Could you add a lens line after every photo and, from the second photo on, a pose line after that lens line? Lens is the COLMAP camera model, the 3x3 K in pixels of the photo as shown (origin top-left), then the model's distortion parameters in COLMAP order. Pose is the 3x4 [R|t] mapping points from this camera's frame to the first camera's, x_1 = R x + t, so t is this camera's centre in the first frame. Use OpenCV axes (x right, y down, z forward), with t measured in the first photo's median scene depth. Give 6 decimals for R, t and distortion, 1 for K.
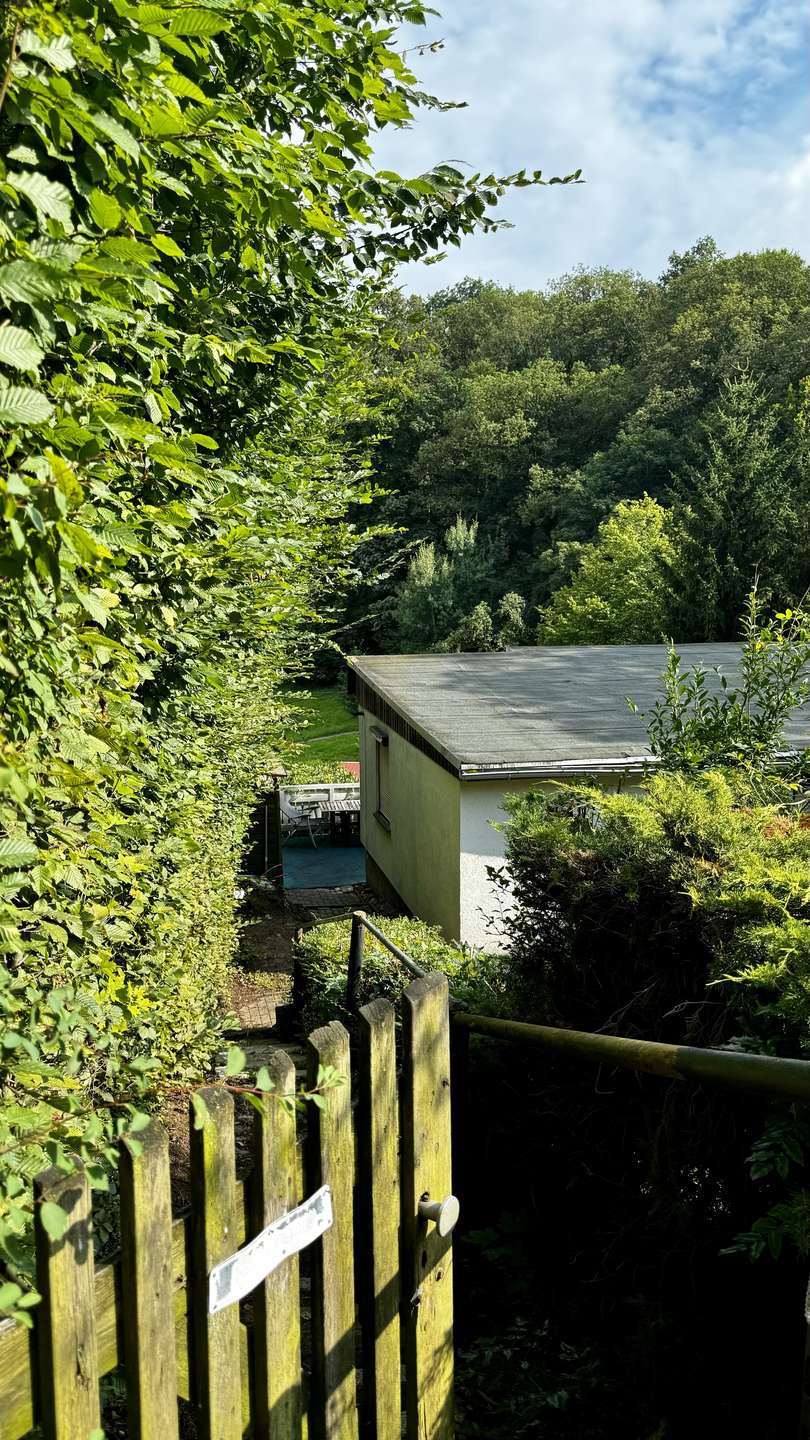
lens RADIAL K [[1068.4, 0, 405.0], [0, 1068.4, 720.0], [0, 0, 1]] dist [0.052728, -0.000403]
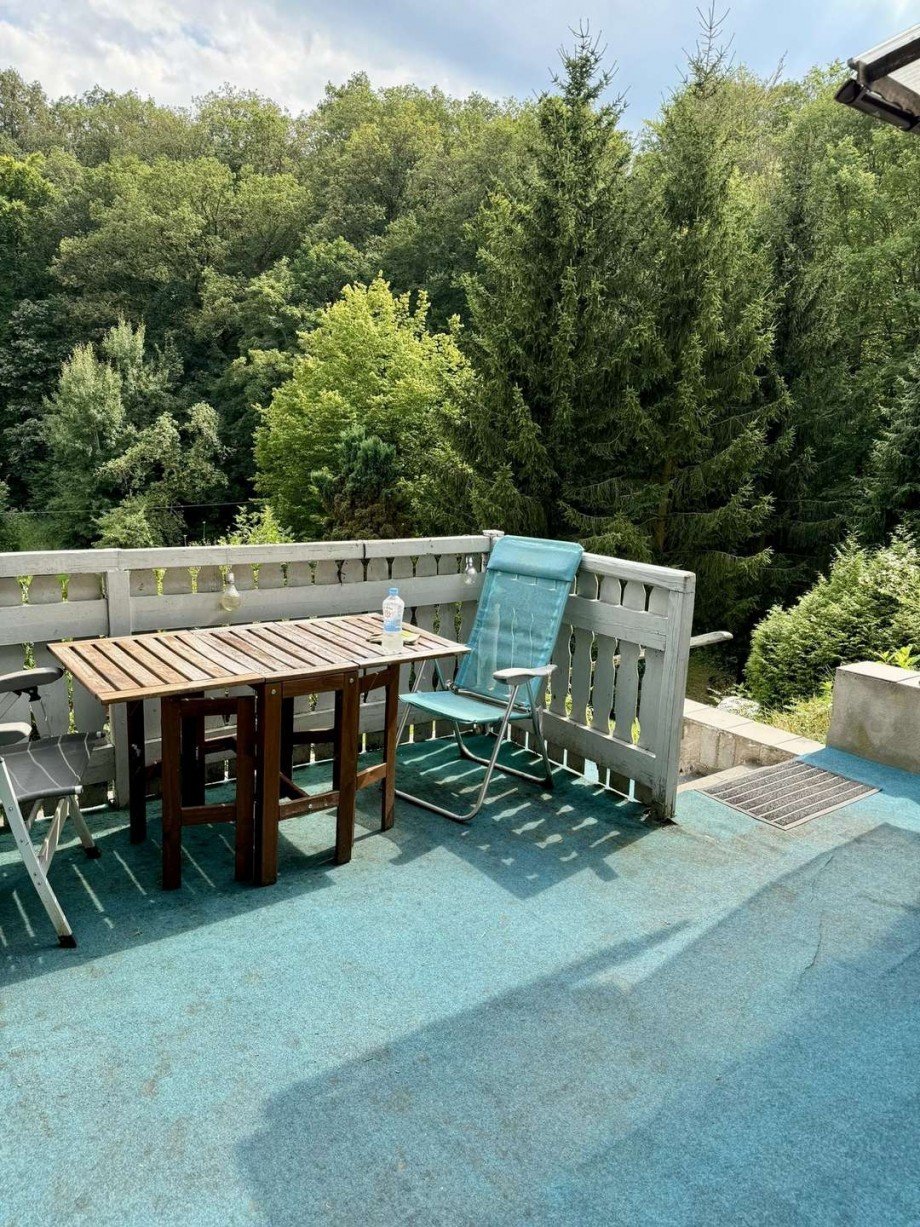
lens RADIAL K [[880.5, 0, 460.0], [0, 880.5, 613.5], [0, 0, 1]] dist [0.002293, -0.001223]
pose [[0.897708, -0.057001, 0.436889, -0.025508], [0.041555, 0.998130, 0.044840, 0.019576], [-0.438627, -0.022098, 0.898397, 0.256981]]
